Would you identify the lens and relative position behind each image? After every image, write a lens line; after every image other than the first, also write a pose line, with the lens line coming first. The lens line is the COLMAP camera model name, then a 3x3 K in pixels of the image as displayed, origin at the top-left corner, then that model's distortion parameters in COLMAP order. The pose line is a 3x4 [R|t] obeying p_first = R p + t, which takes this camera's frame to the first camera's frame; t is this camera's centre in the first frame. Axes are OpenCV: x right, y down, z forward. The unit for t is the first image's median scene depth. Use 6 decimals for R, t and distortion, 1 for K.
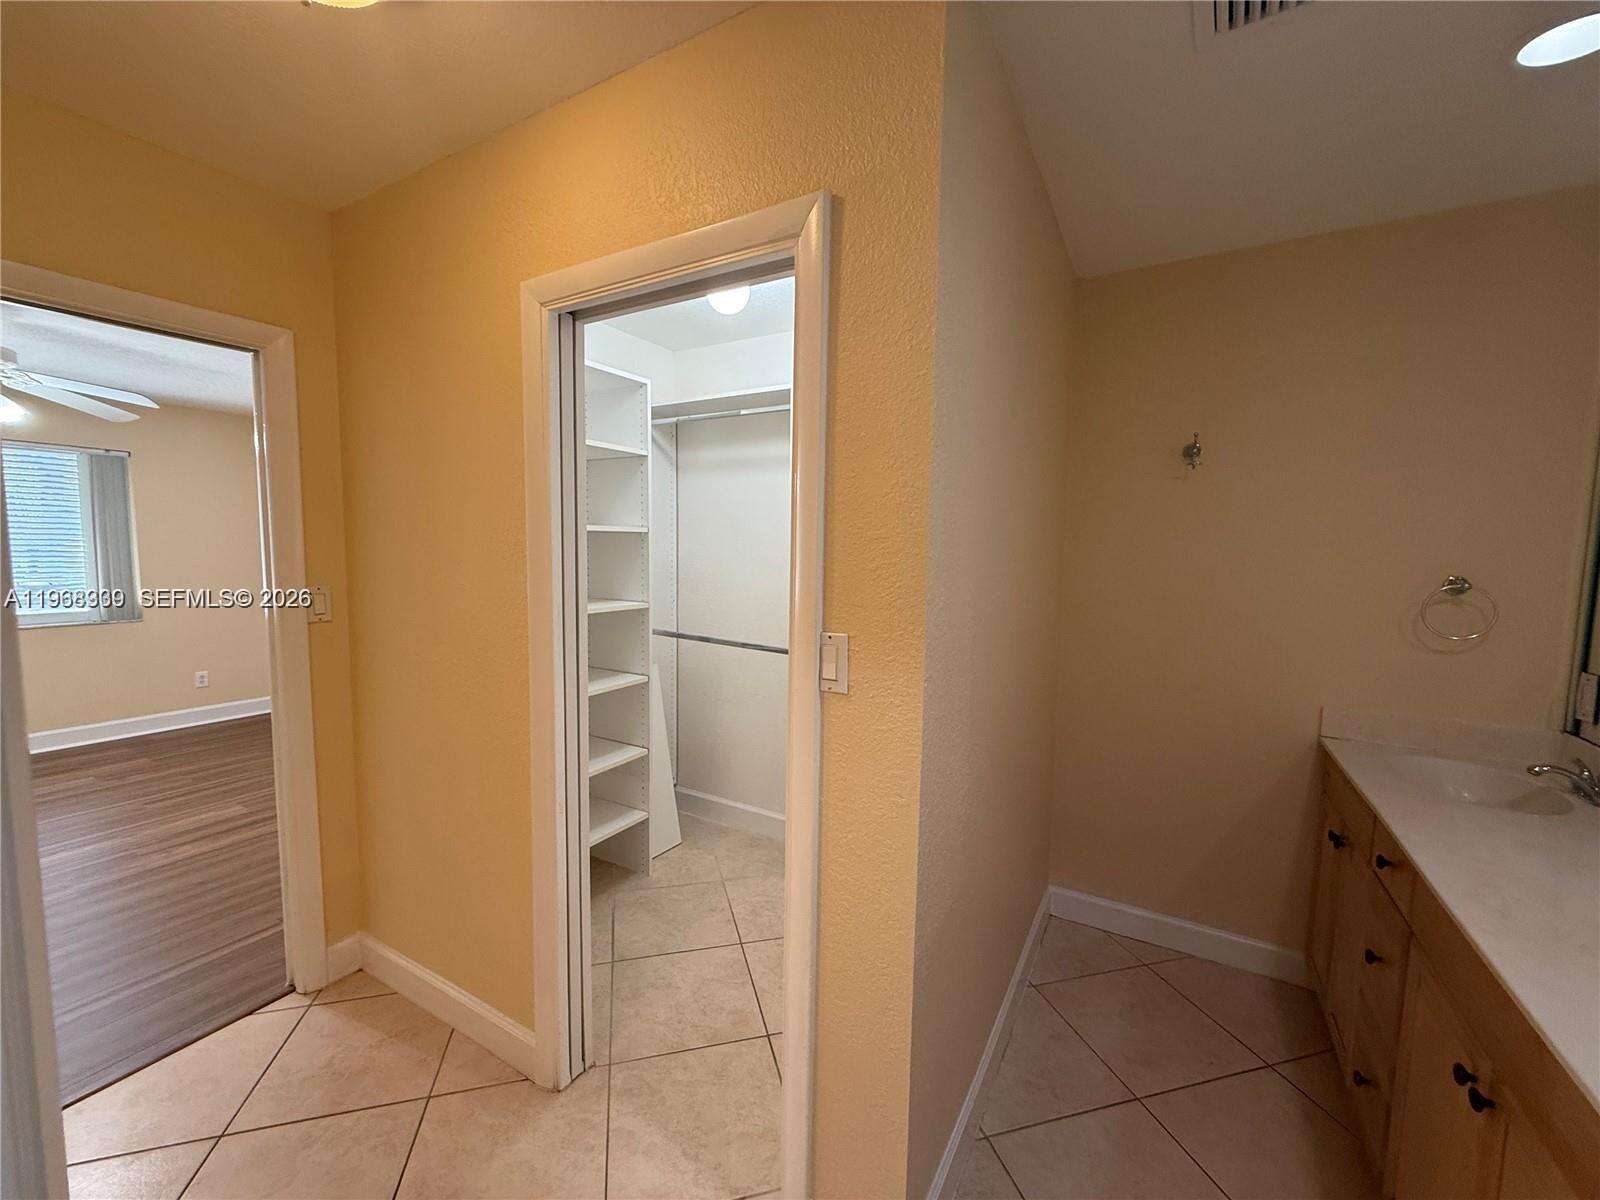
lens RADIAL K [[638.5, 0, 797.1], [0, 638.5, 600.1], [0, 0, 1]] dist [0.001250, 0.000112]
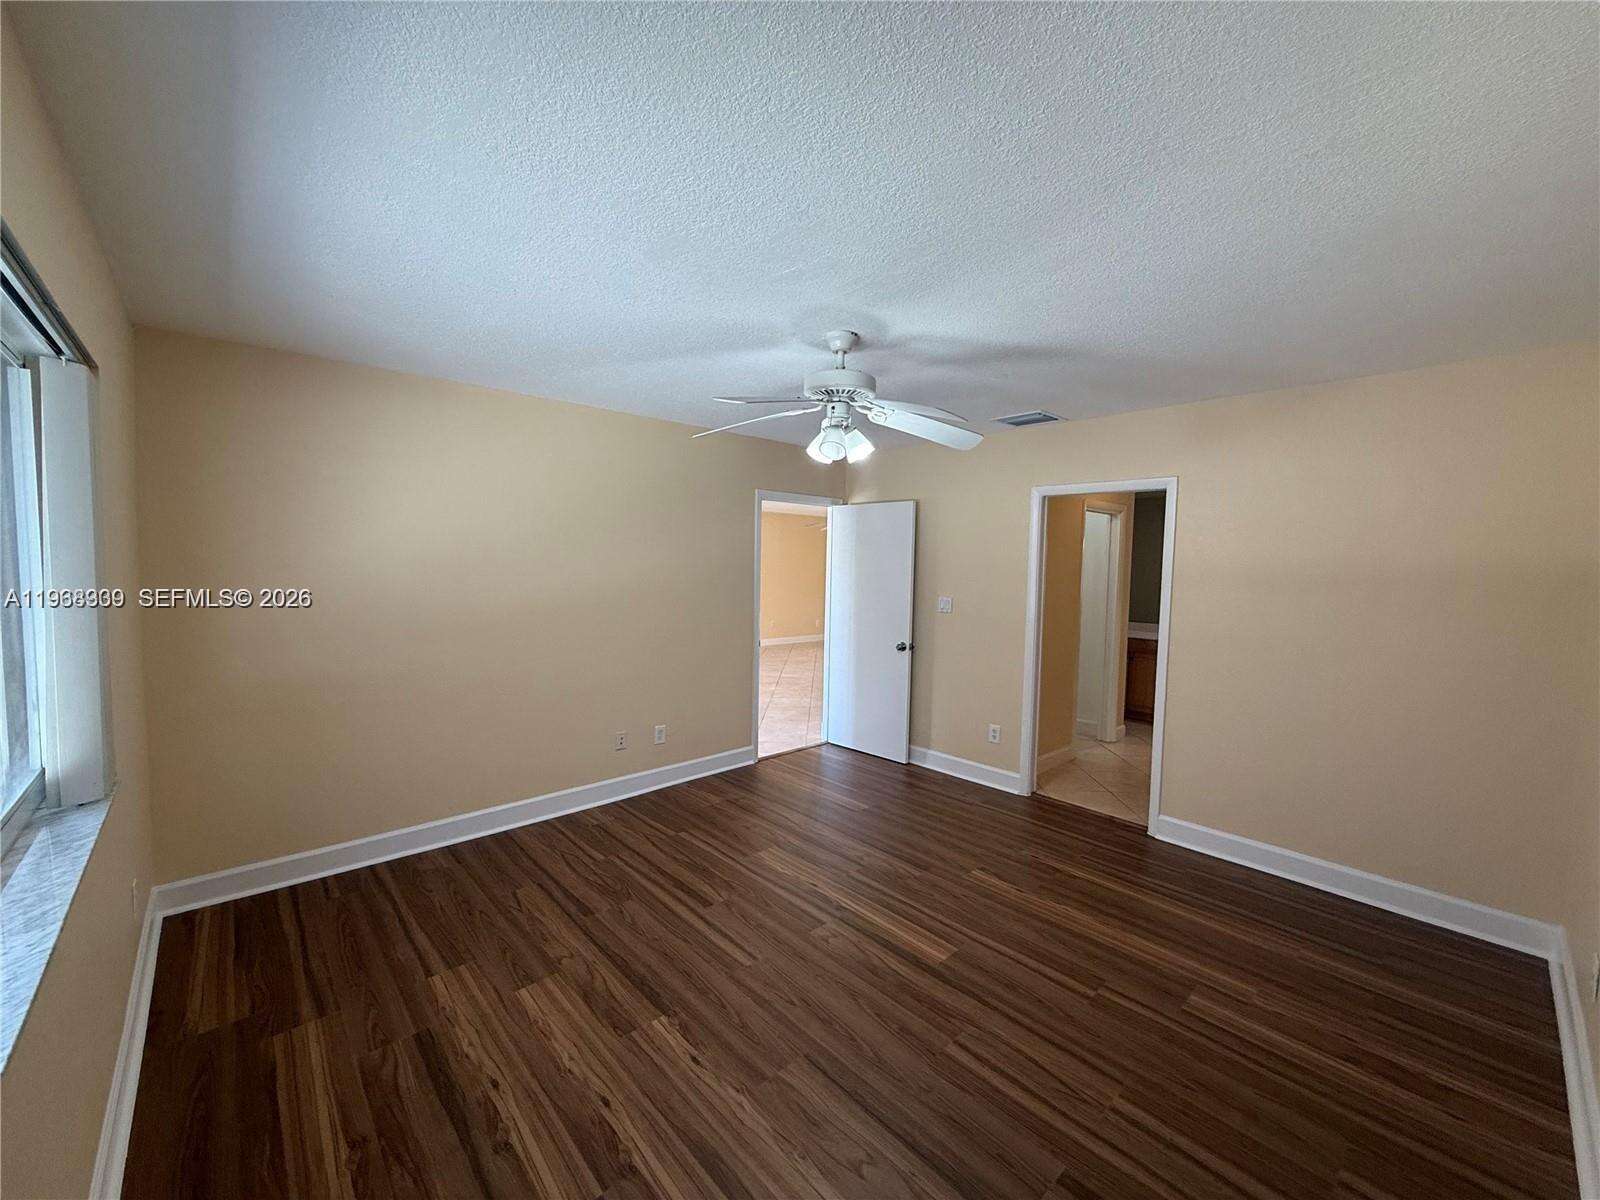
lens RADIAL K [[638.5, 0, 797.1], [0, 638.5, 600.1], [0, 0, 1]] dist [0.001250, 0.000112]
pose [[0.294658, -0.067096, 0.953244, -3.249755], [0.067207, 0.996517, 0.049367, -0.191735], [-0.953236, 0.049519, 0.298141, 1.175682]]
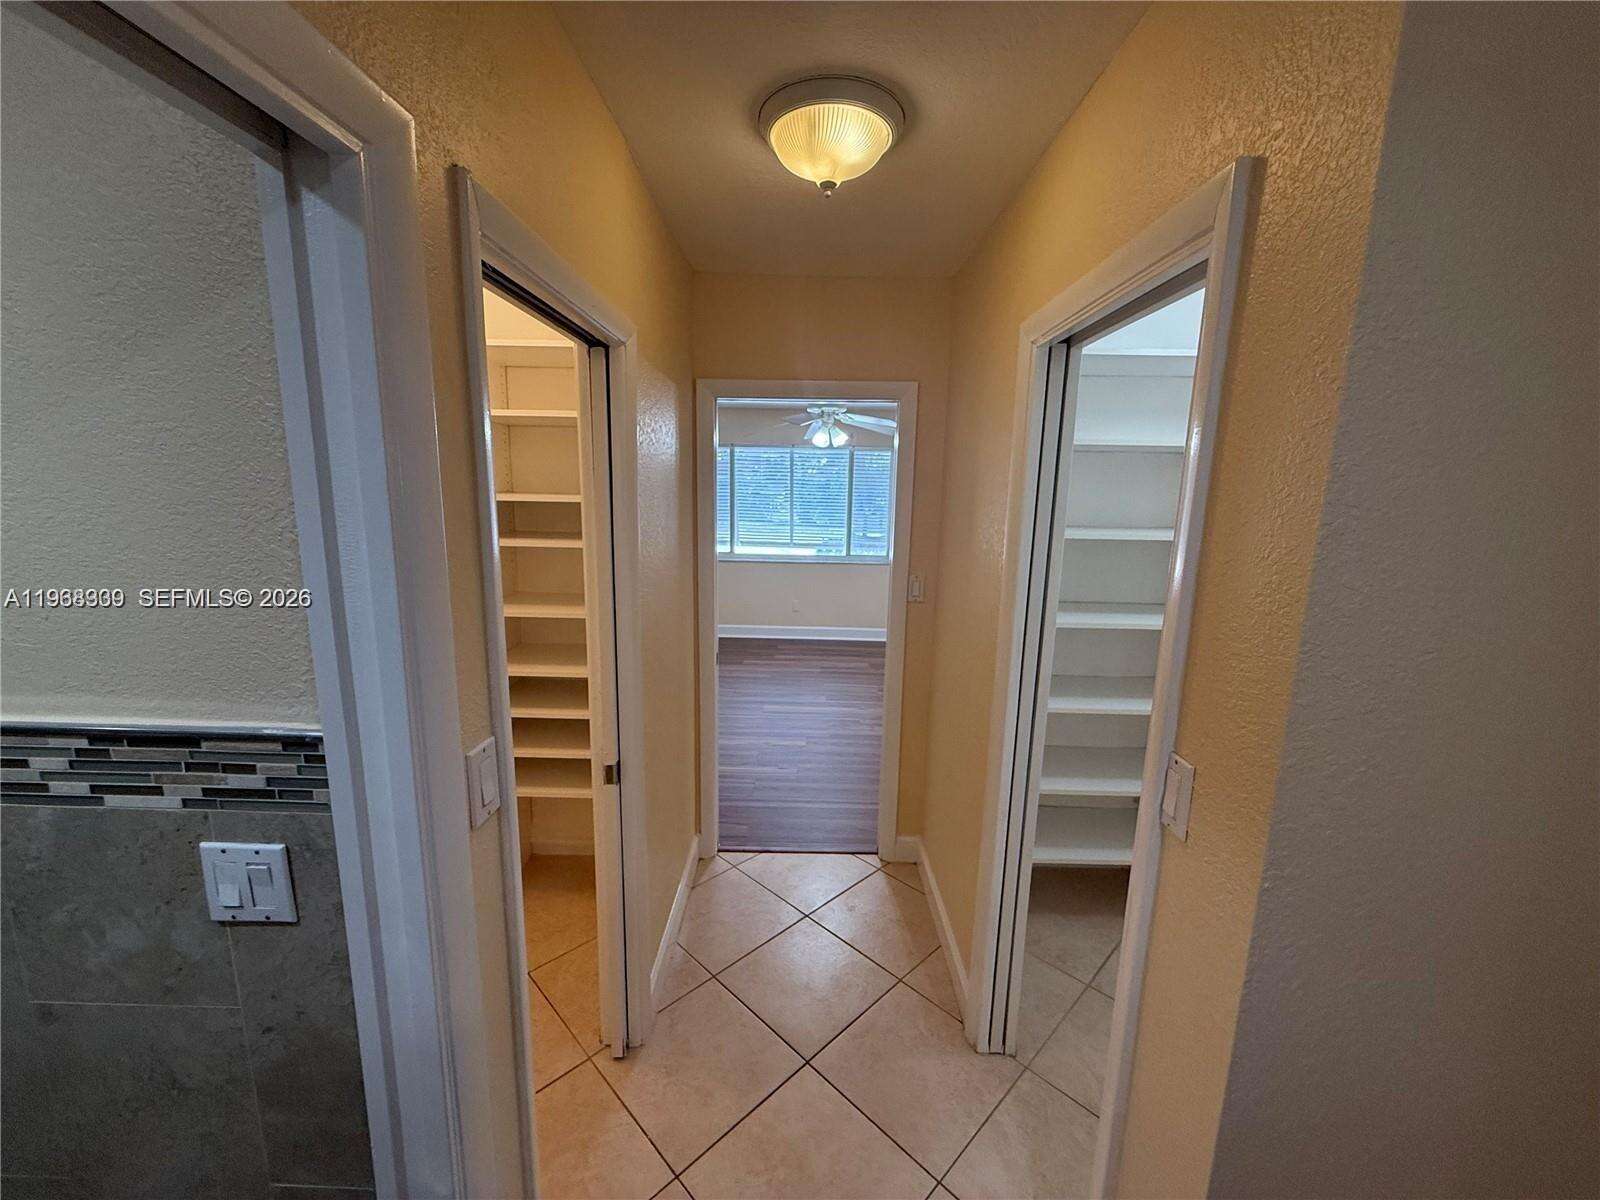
lens RADIAL K [[638.5, 0, 797.1], [0, 638.5, 600.1], [0, 0, 1]] dist [0.001250, 0.000112]
pose [[0.494398, 0.149704, -0.856247, 0.279535], [-0.085478, 0.988656, 0.123499, -0.117414], [0.865022, 0.012132, 0.501586, 0.130613]]
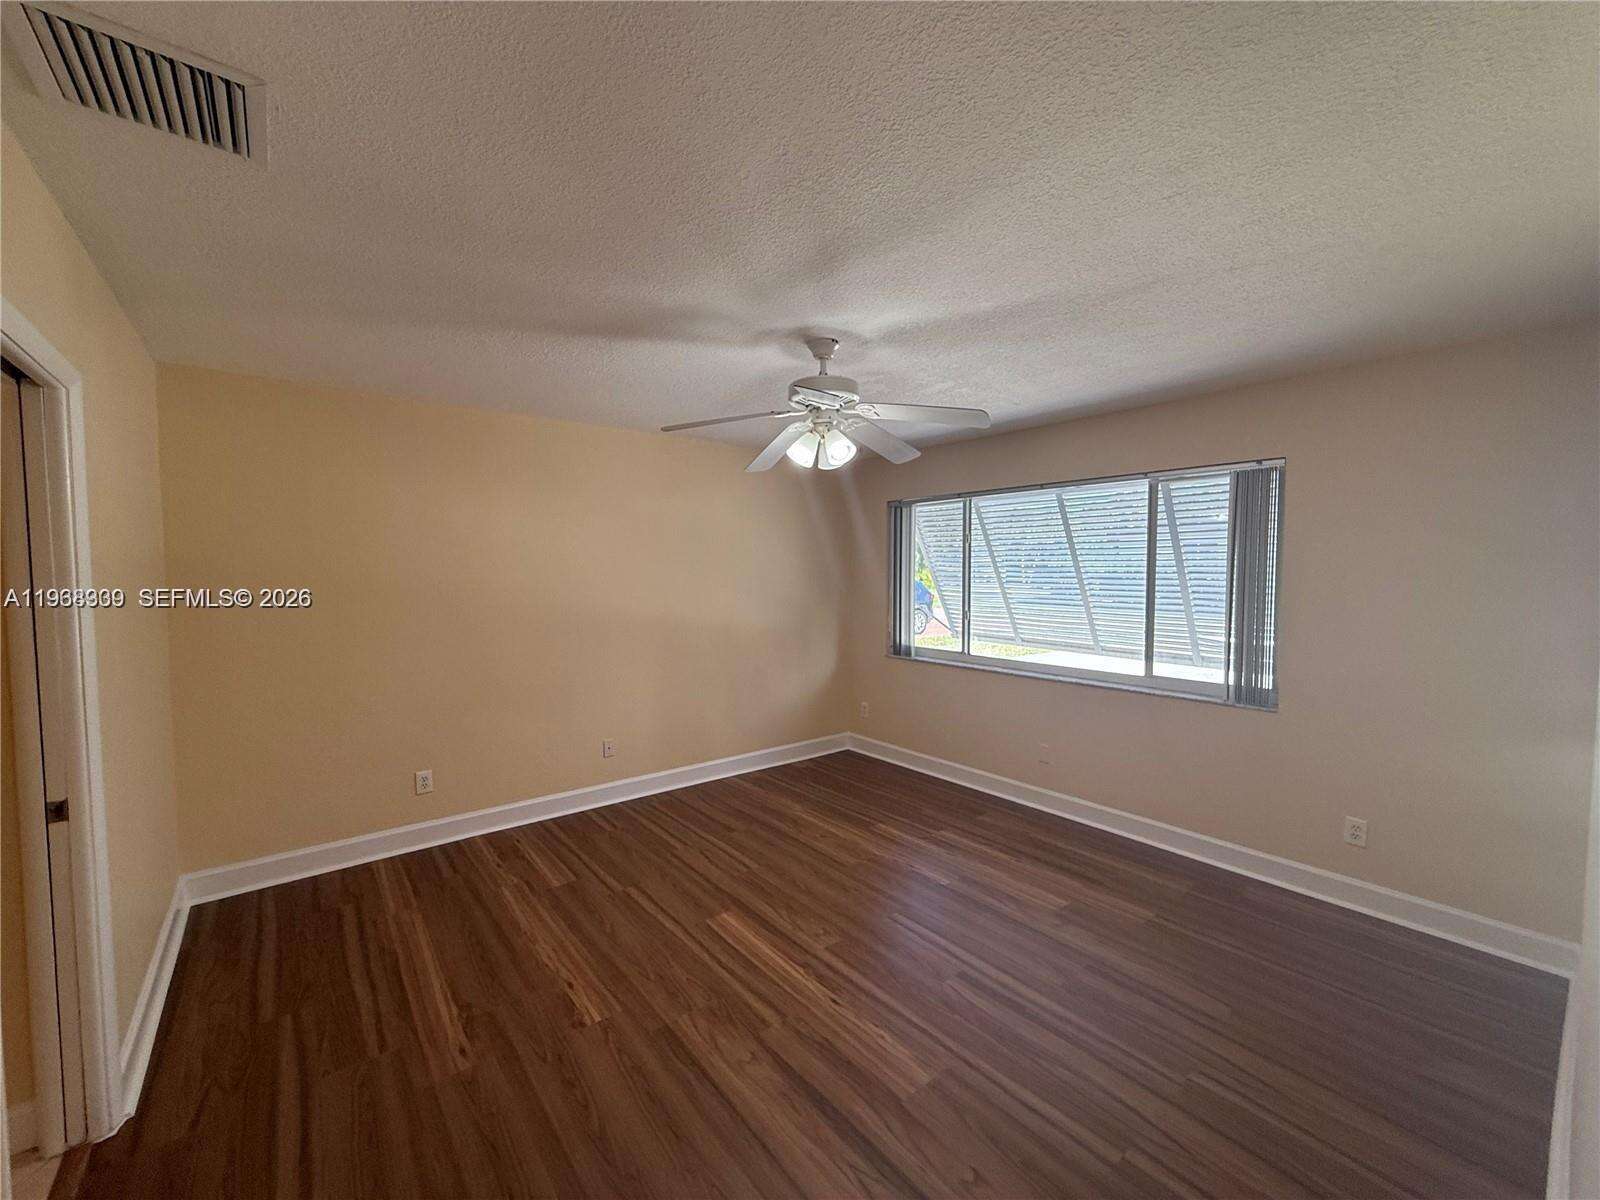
lens RADIAL K [[638.5, 0, 797.1], [0, 638.5, 600.1], [0, 0, 1]] dist [0.001250, 0.000112]
pose [[-0.348643, 0.028074, -0.936835, -0.603425], [-0.083269, 0.994671, 0.060795, -0.207739], [0.933549, 0.099205, -0.344448, 1.928610]]
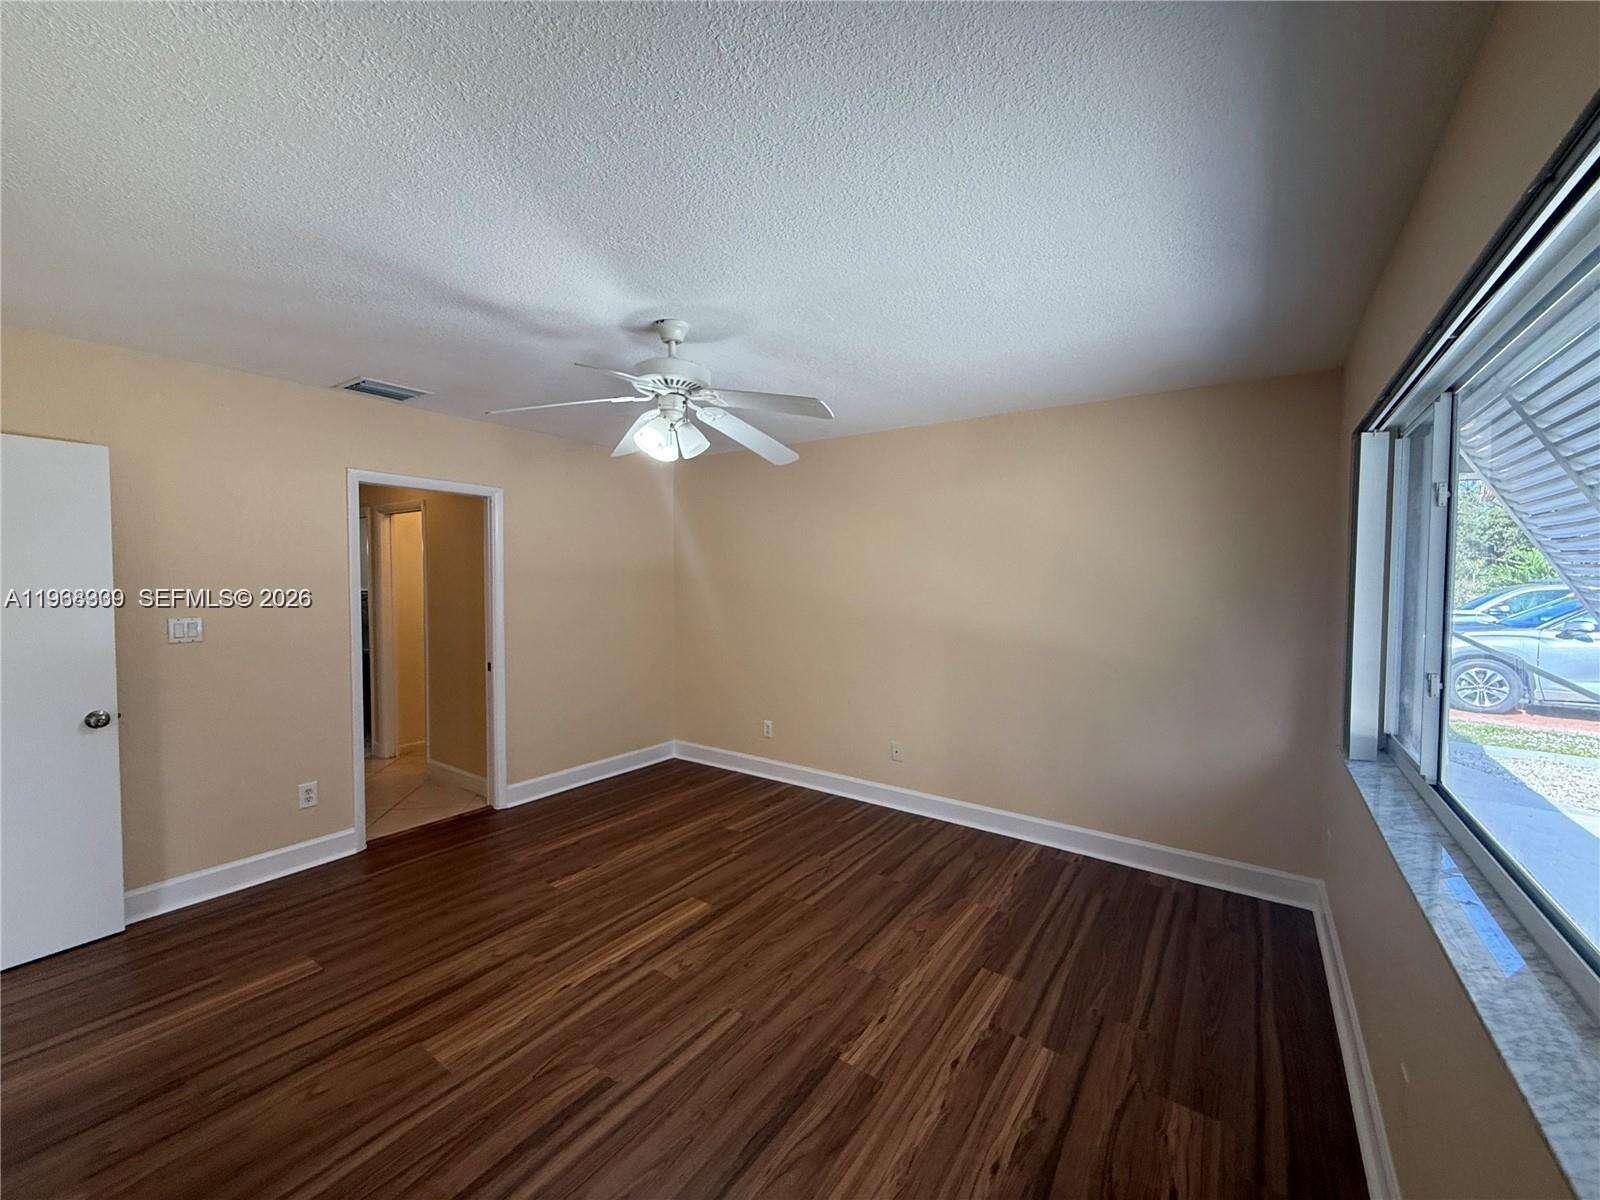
lens RADIAL K [[638.5, 0, 797.1], [0, 638.5, 600.1], [0, 0, 1]] dist [0.001250, 0.000112]
pose [[-0.996716, -0.025754, 0.076775, -2.261478], [-0.016359, 0.992570, 0.120572, -0.289534], [-0.079310, 0.118921, -0.989731, 2.758141]]
